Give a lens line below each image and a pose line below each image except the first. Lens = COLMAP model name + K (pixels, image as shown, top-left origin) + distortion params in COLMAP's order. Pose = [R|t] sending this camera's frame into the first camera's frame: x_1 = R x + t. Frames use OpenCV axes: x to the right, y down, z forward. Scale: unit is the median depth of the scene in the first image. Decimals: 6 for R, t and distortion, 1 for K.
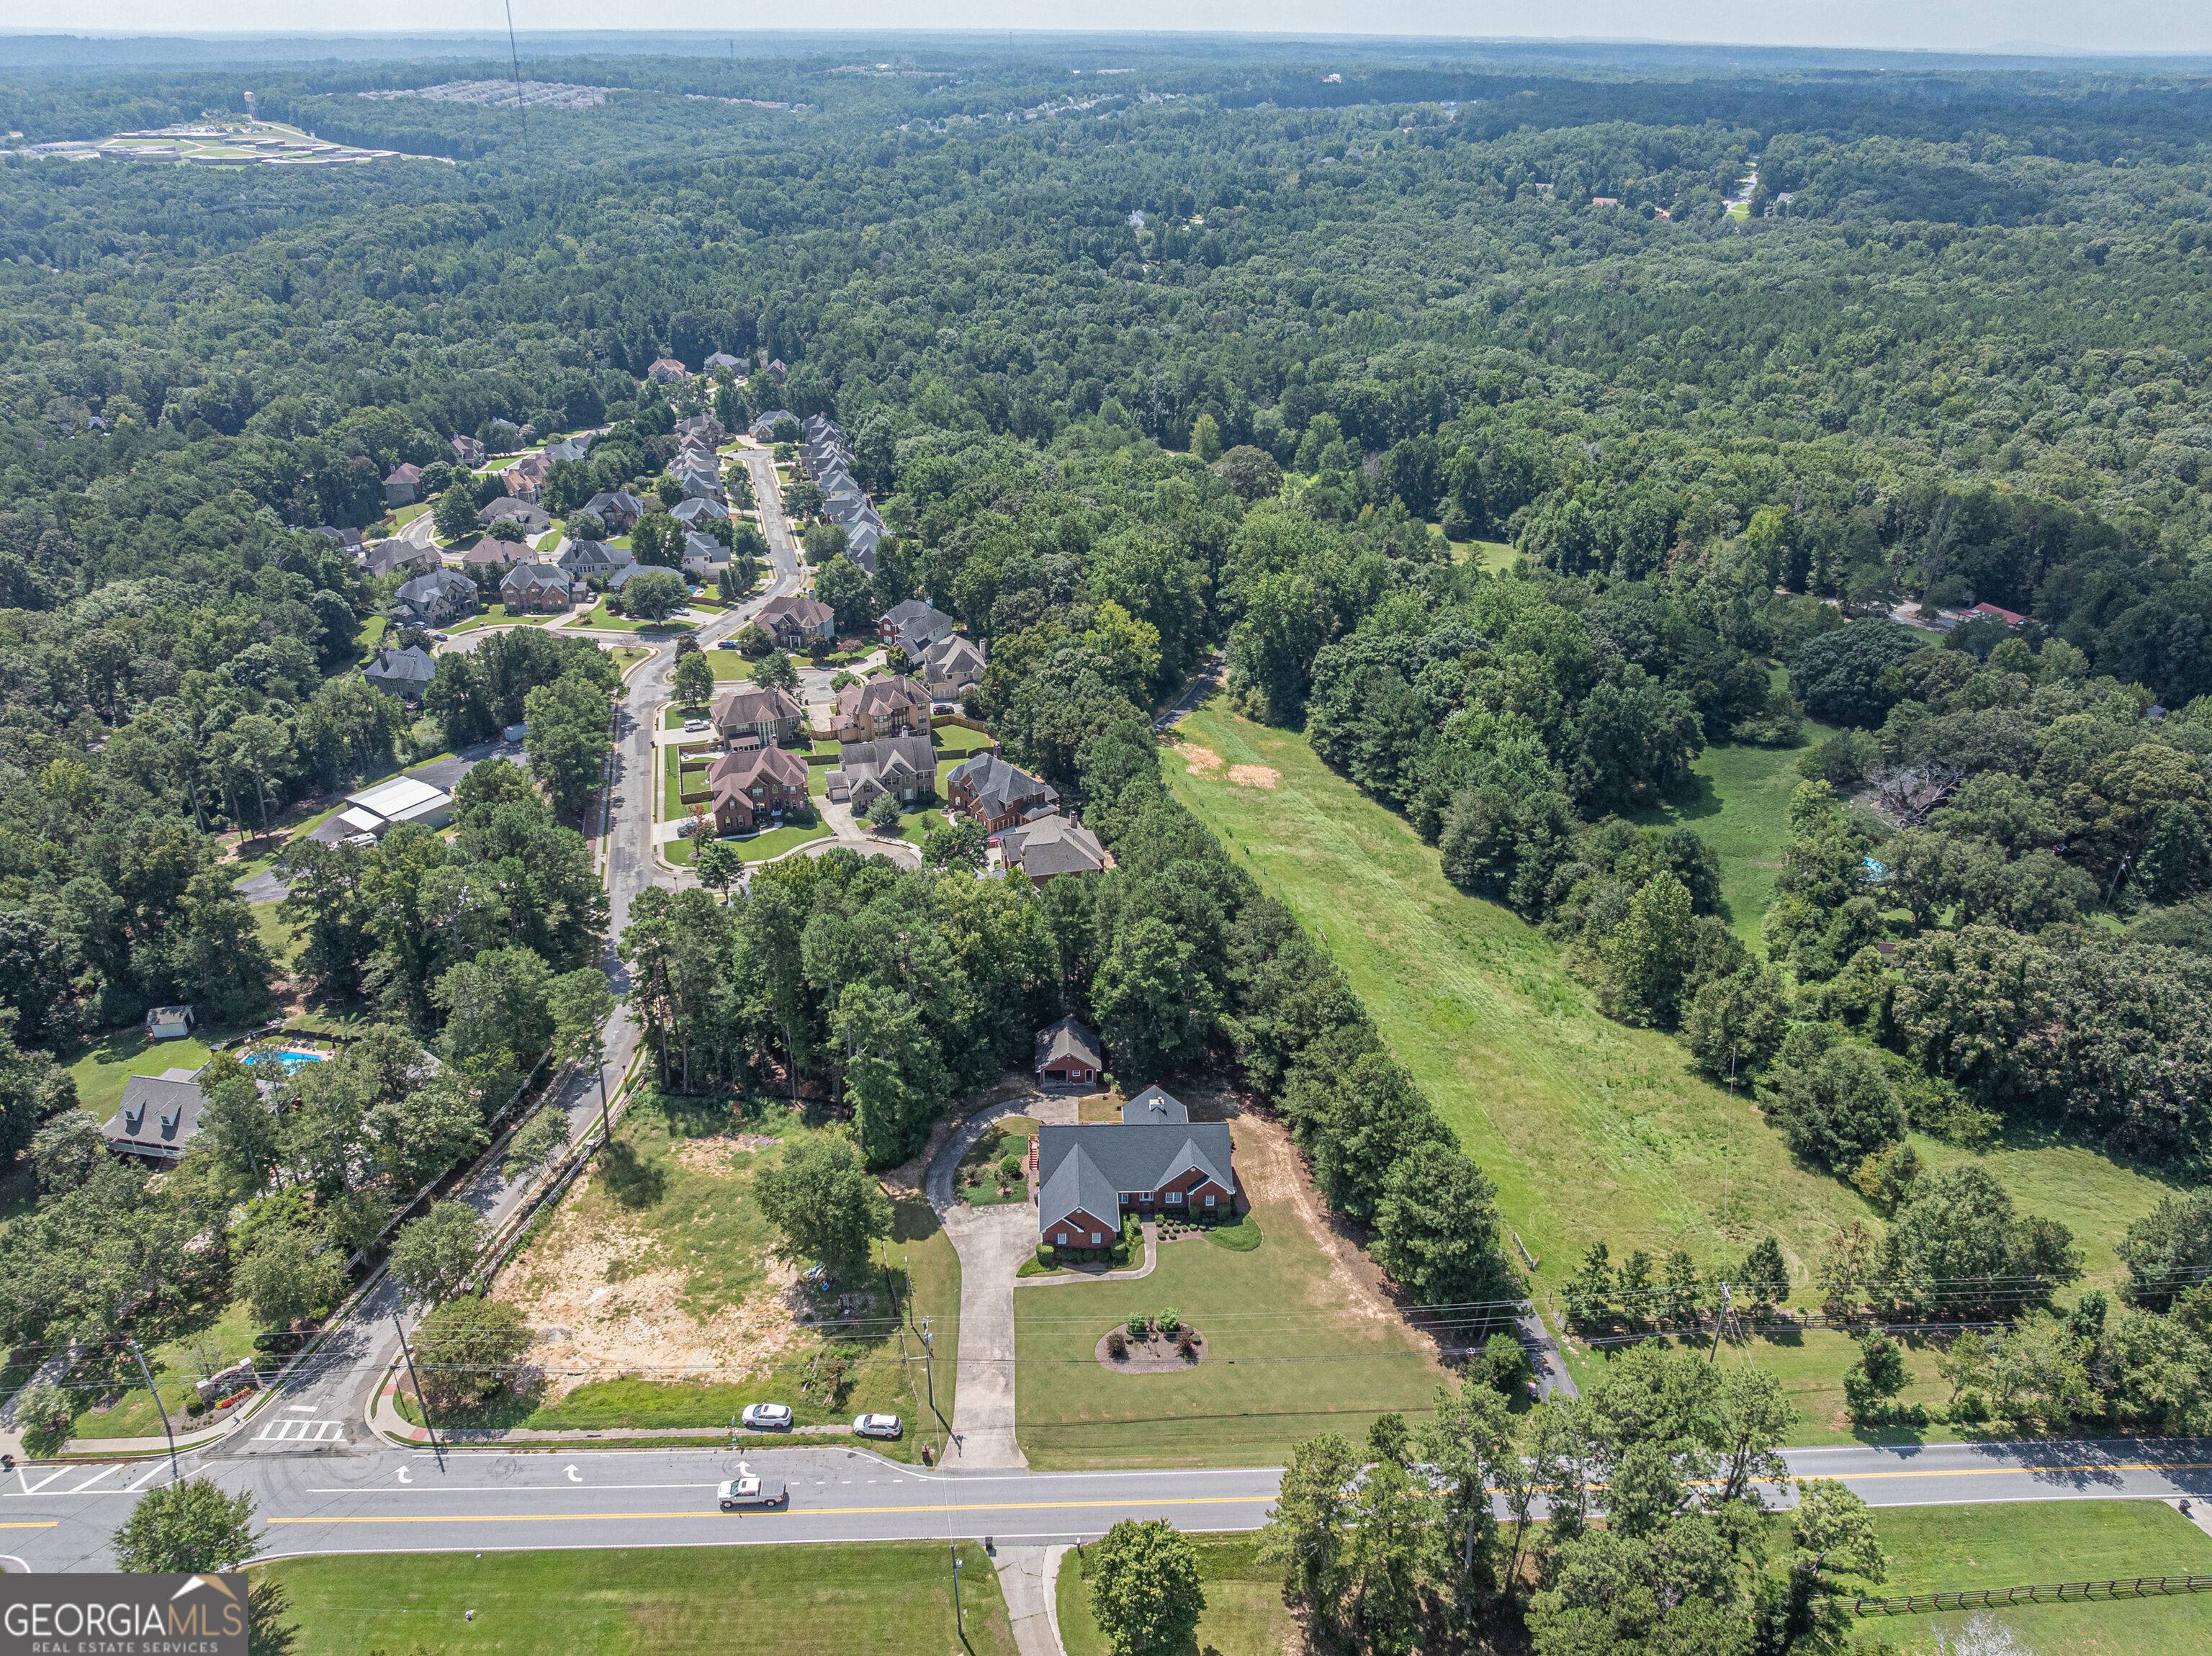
lens RADIAL K [[1552.6, 0, 1103.6], [0, 1552.6, 835.4], [0, 0, 1]] dist [-0.043408, 0.012179]
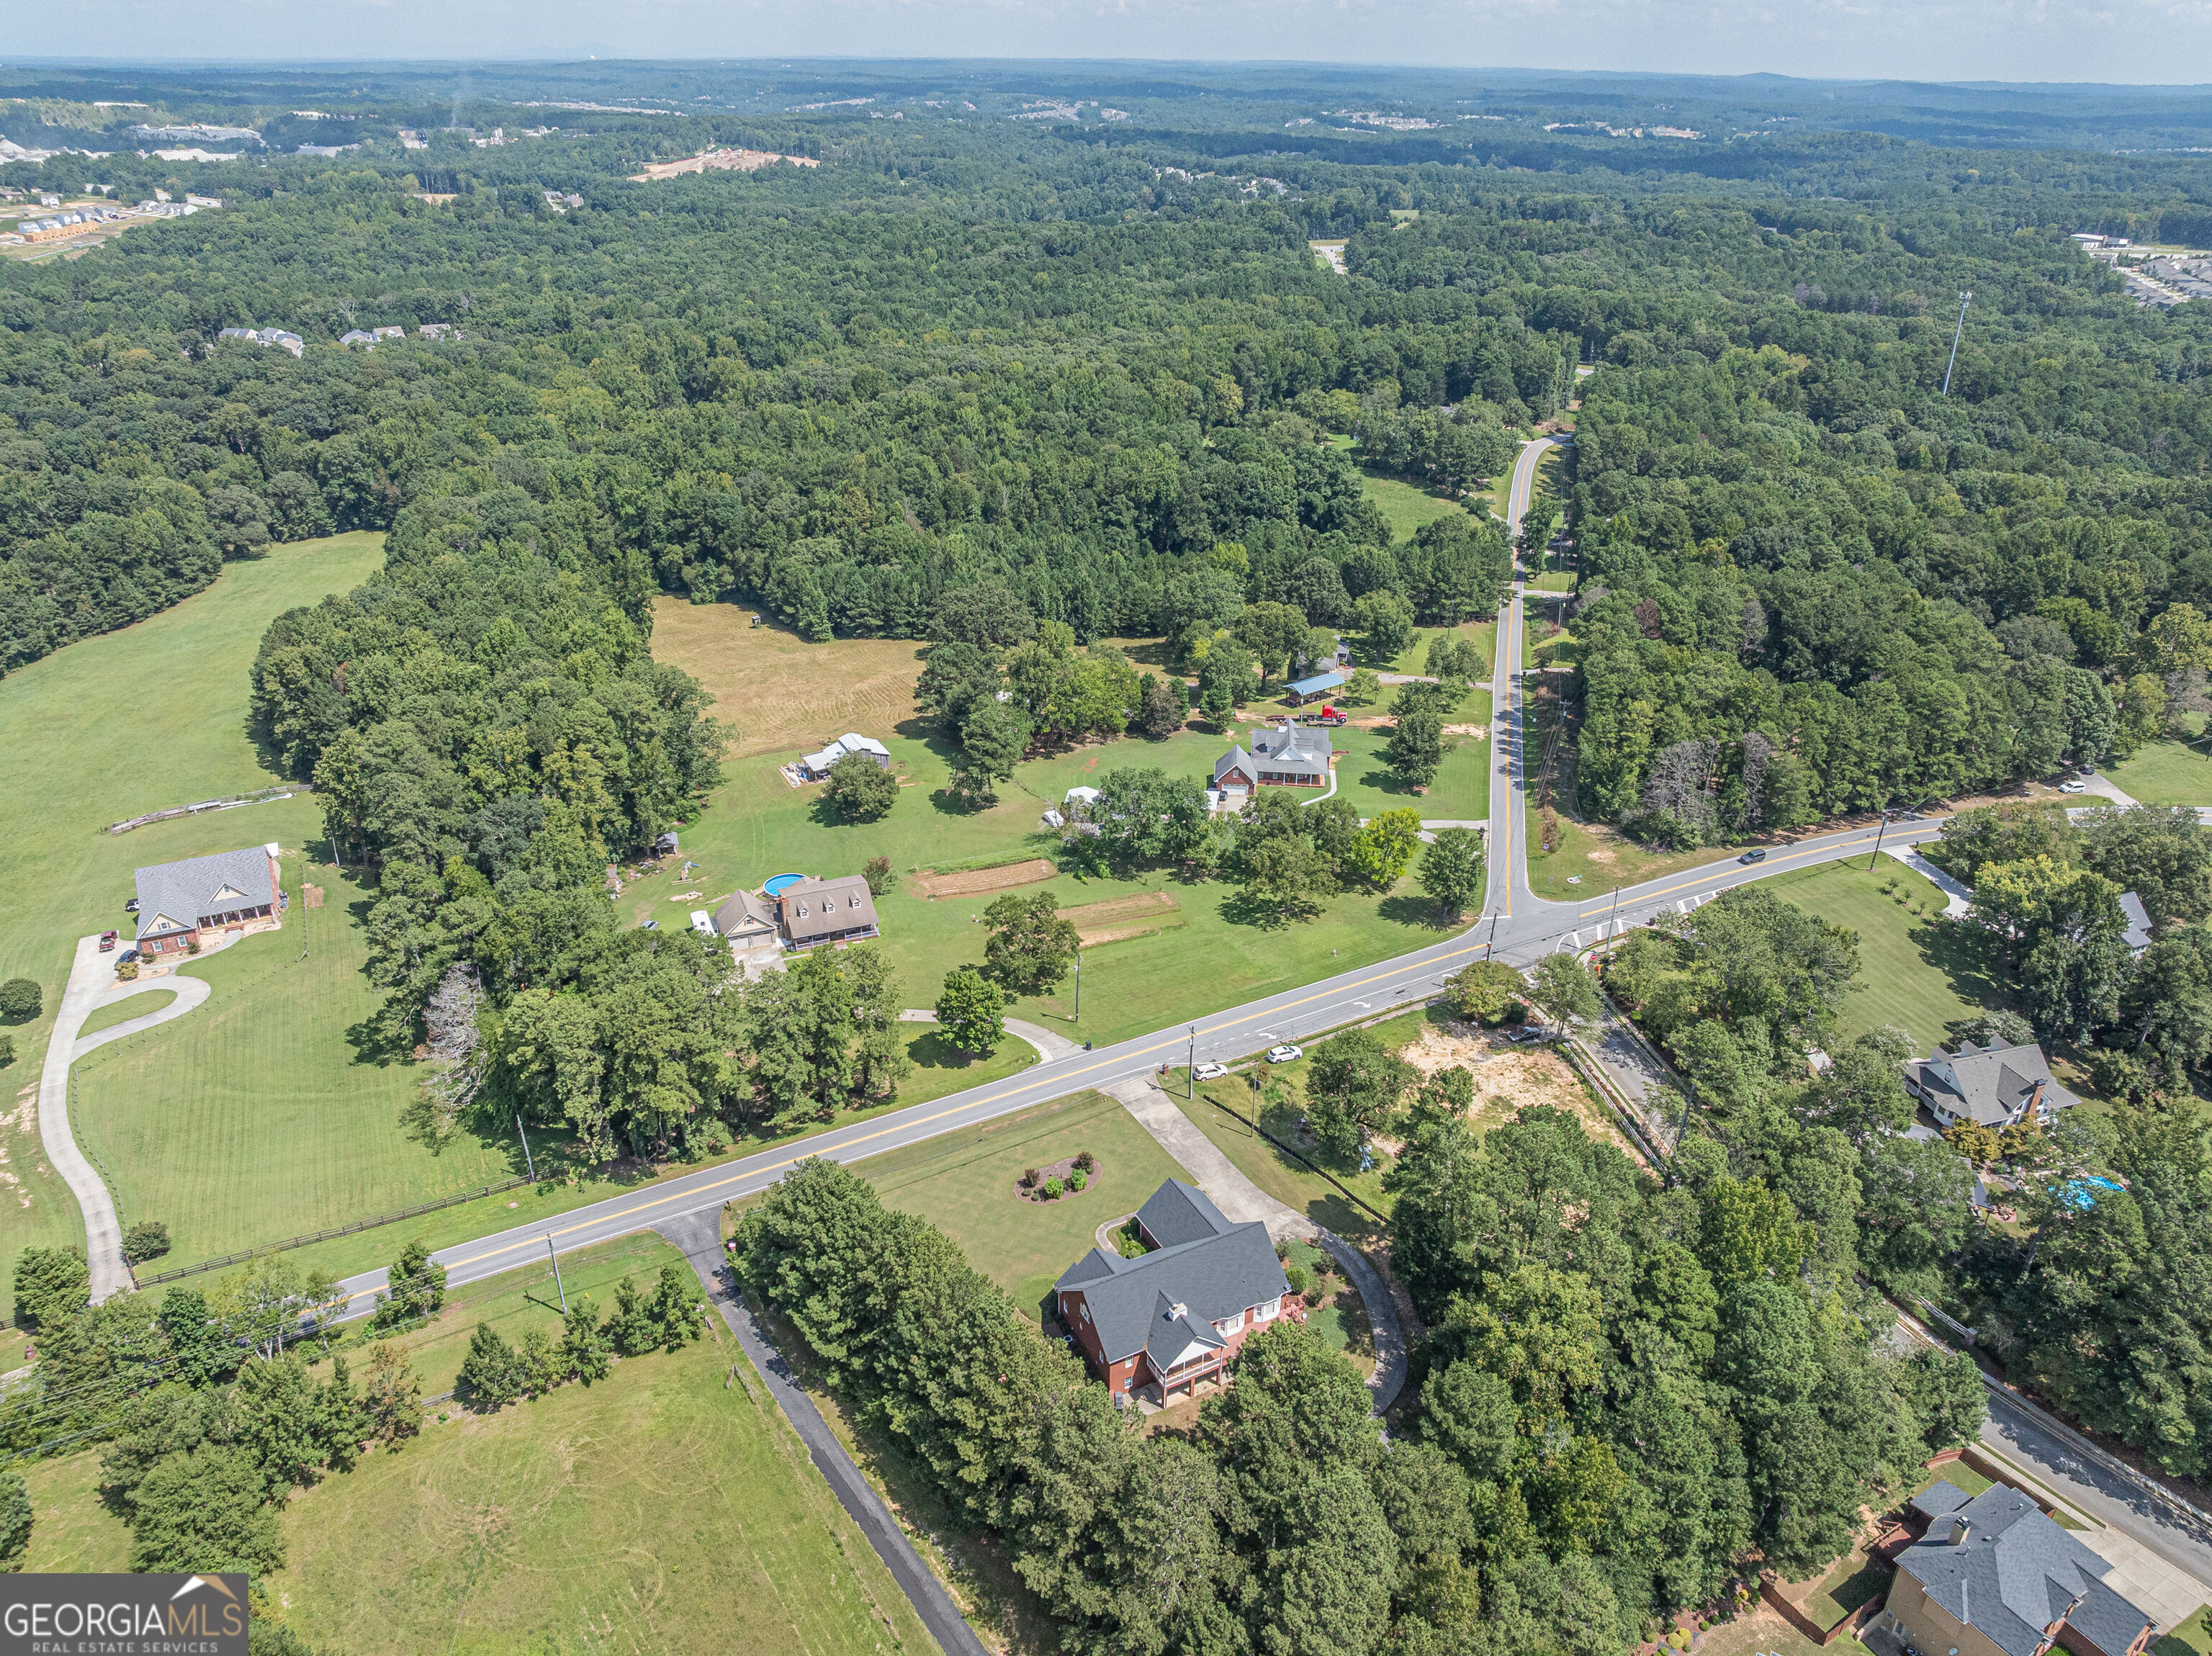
lens RADIAL K [[1556.8, 0, 1107.5], [0, 1556.8, 829.6], [0, 0, 1]] dist [-0.041211, 0.001942]
pose [[-0.894941, 0.184372, -0.406309, 0.303156], [-0.225345, 0.599187, 0.768242, -0.521670], [0.385097, 0.779091, -0.494689, 0.991956]]
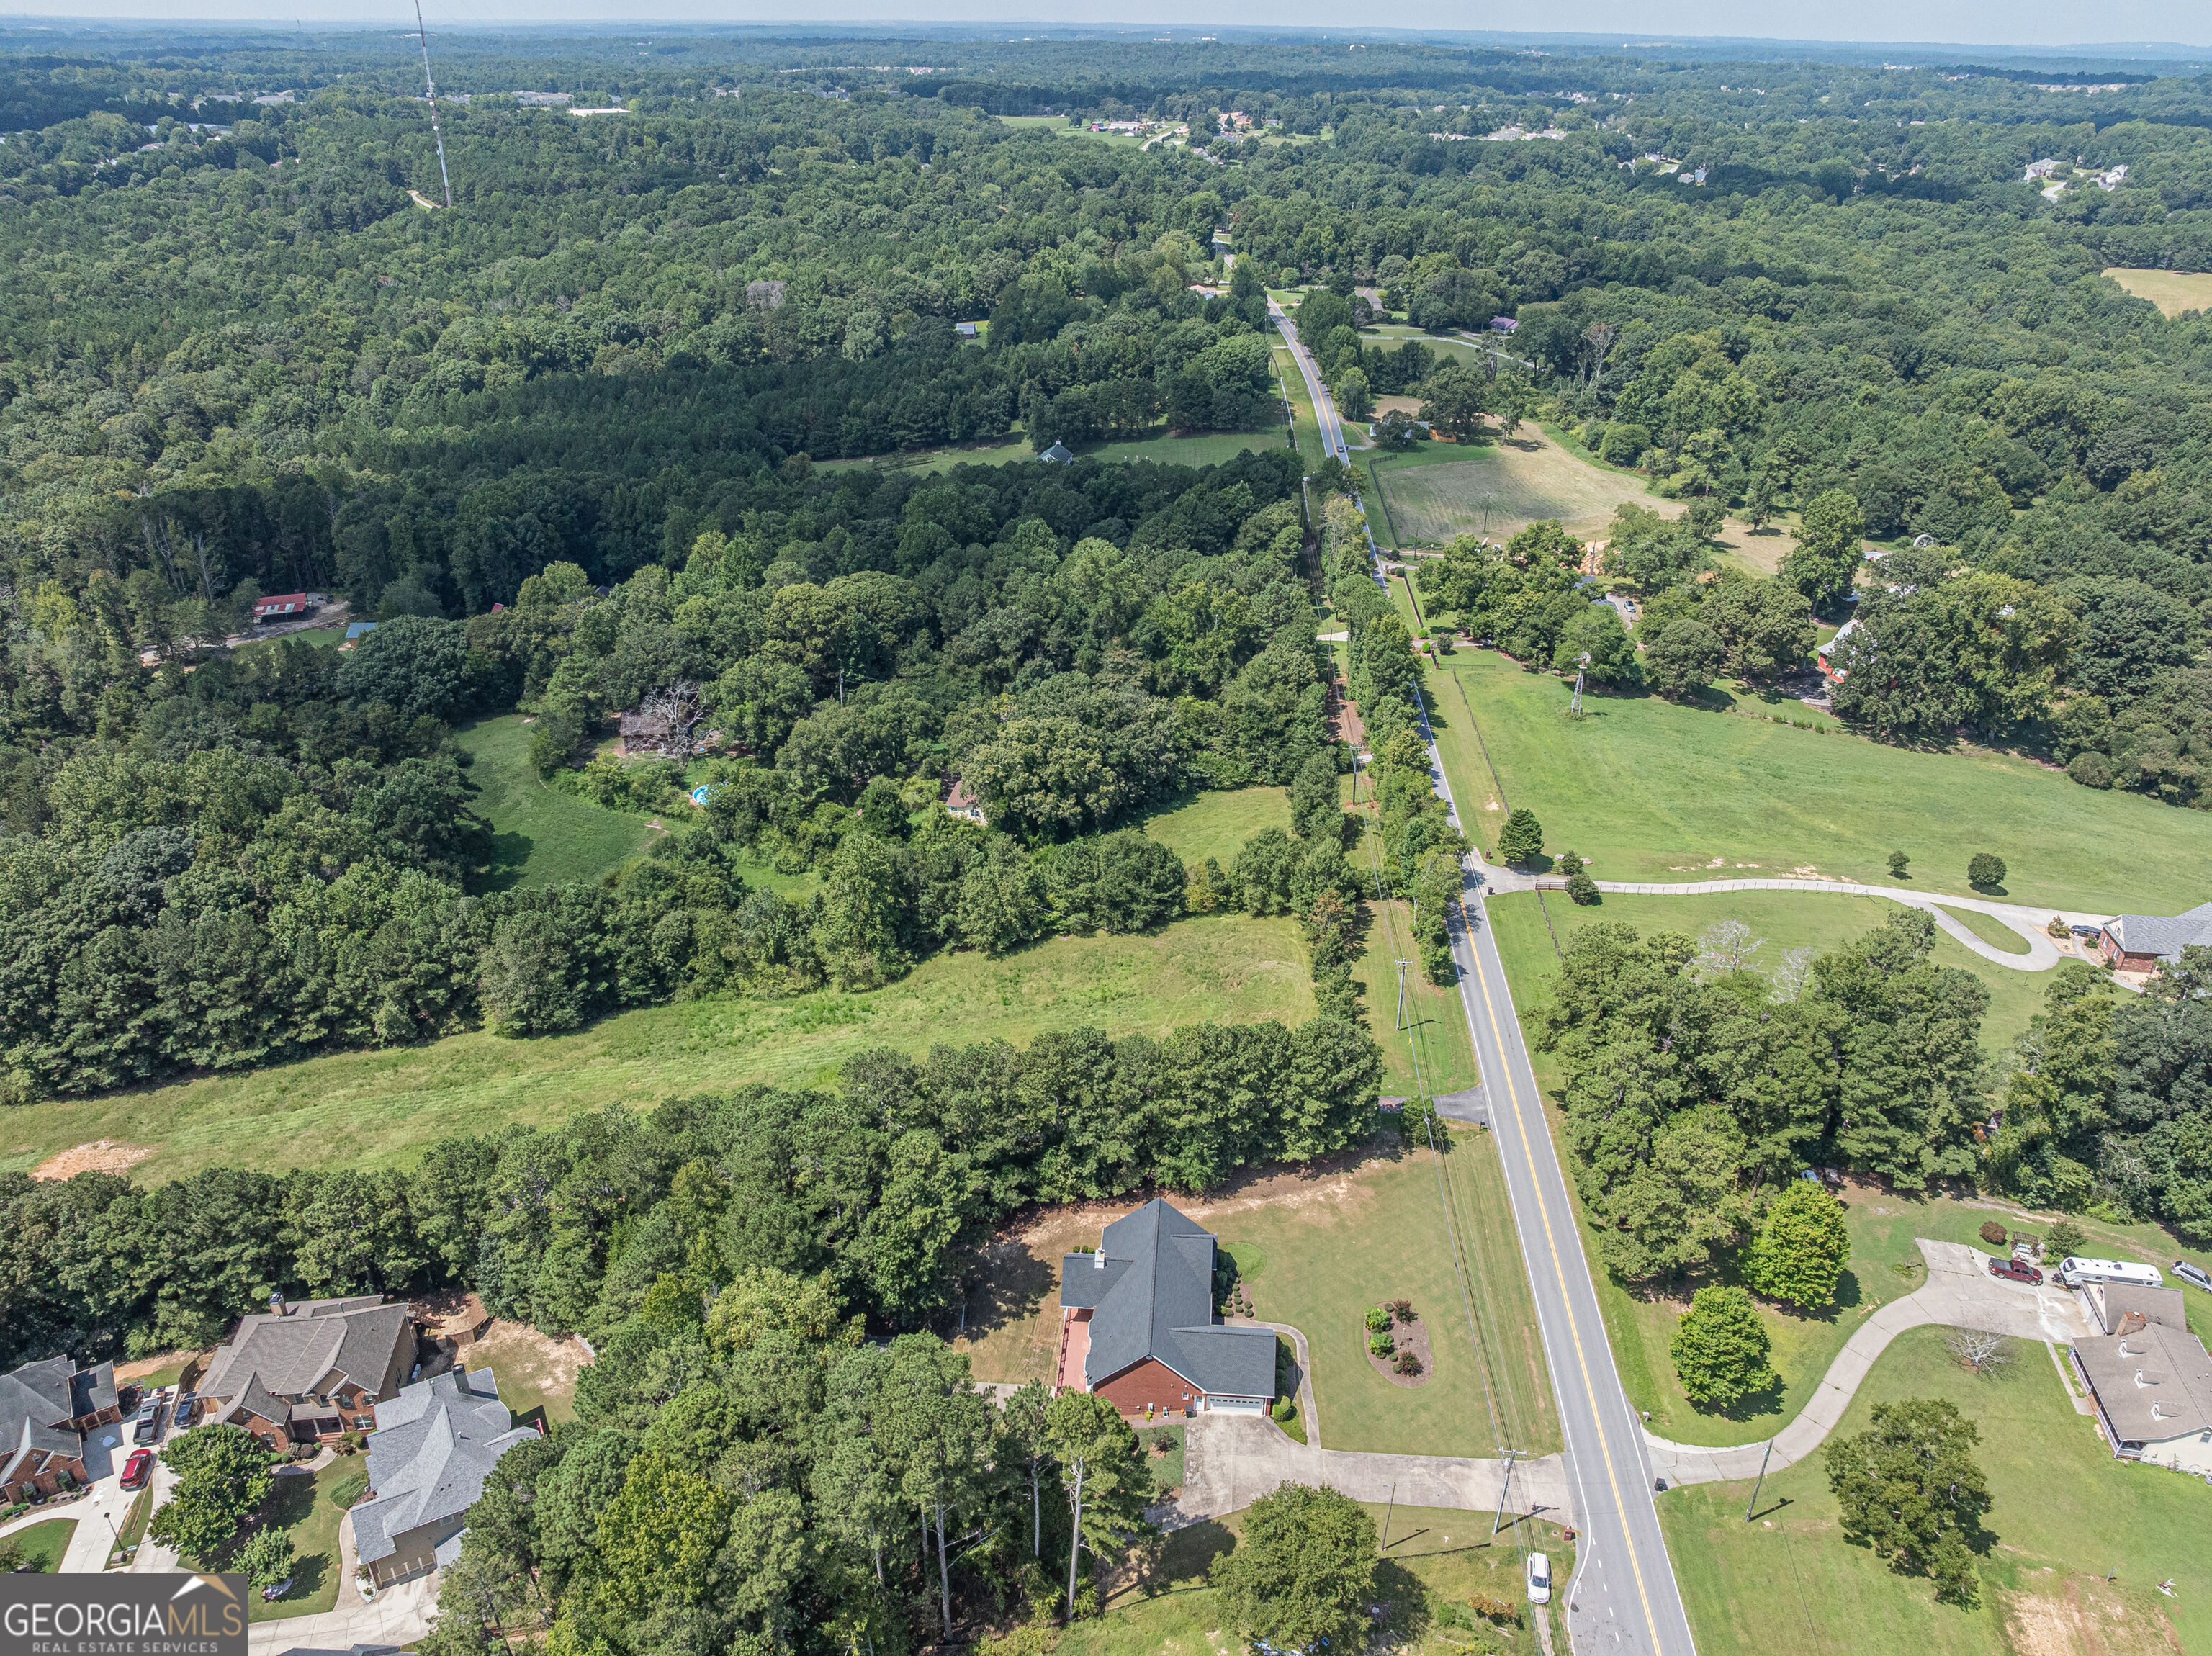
lens RADIAL K [[1556.8, 0, 1107.5], [0, 1556.8, 829.6], [0, 0, 1]] dist [-0.041211, 0.001942]
pose [[0.106637, -0.473259, 0.874445, -0.509034], [0.454824, 0.805273, 0.380357, -0.290651], [-0.884174, 0.357158, 0.301121, 0.534204]]
